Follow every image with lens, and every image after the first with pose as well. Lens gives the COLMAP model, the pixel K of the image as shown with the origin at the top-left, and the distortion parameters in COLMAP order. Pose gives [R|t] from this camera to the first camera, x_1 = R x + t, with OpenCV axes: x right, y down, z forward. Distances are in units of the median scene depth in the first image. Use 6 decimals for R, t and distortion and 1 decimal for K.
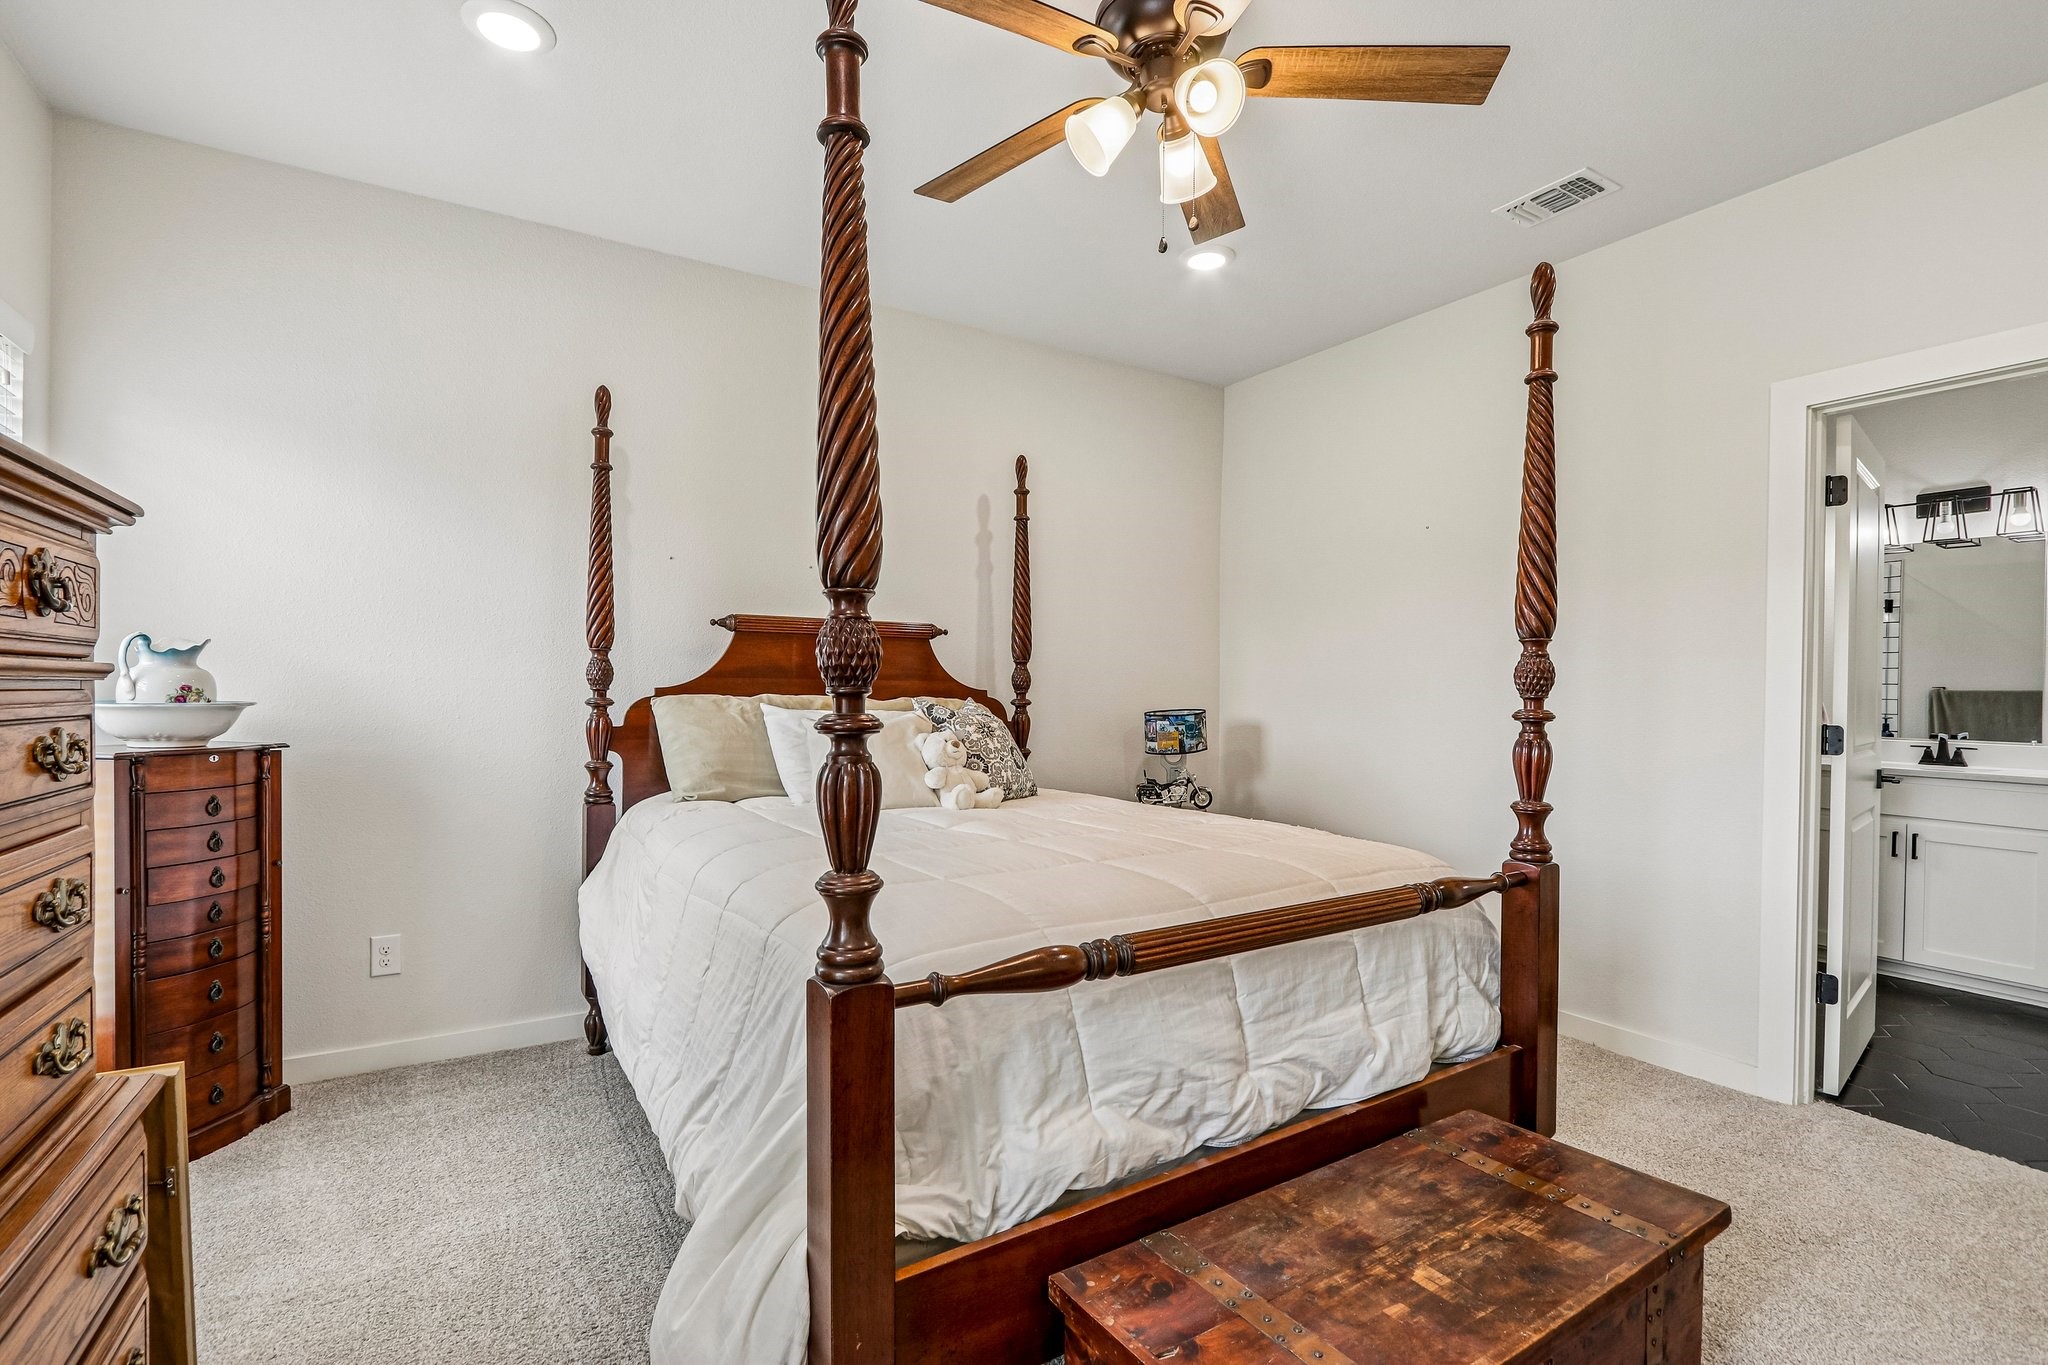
lens RADIAL K [[941.2, 0, 1025.5], [0, 941.2, 691.8], [0, 0, 1]] dist [-0.018827, 0.003630]
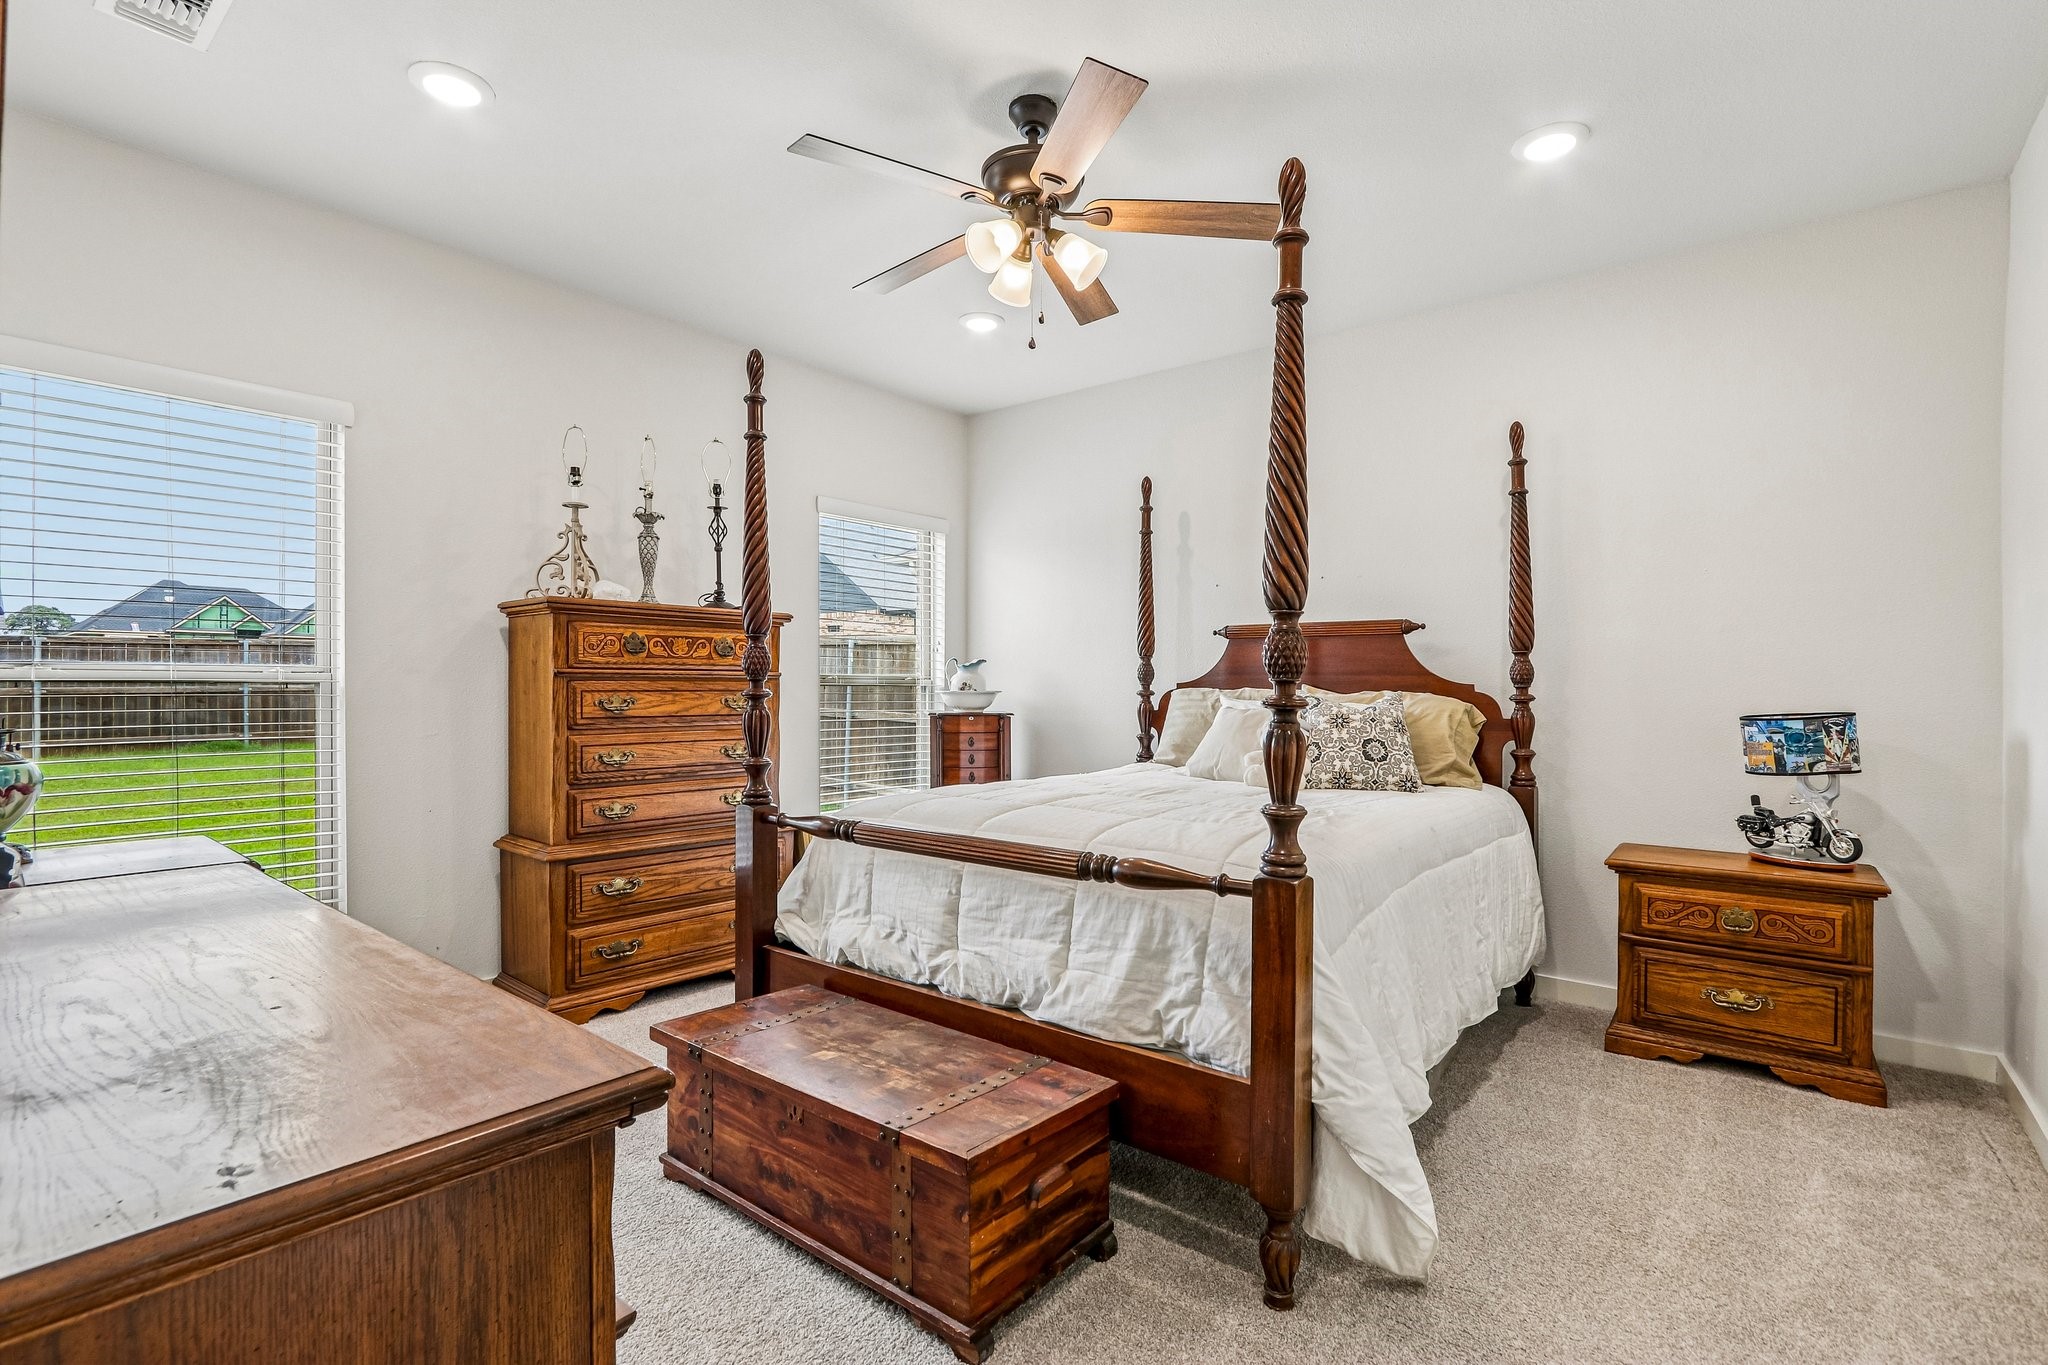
lens RADIAL K [[941.2, 0, 1037.3], [0, 941.2, 674.5], [0, 0, 1]] dist [-0.018827, 0.003630]
pose [[0.337936, -0.016048, -0.941032, 0.818331], [-0.007236, 0.999781, -0.019648, 0.011658], [0.941141, 0.013449, 0.337746, 0.323697]]
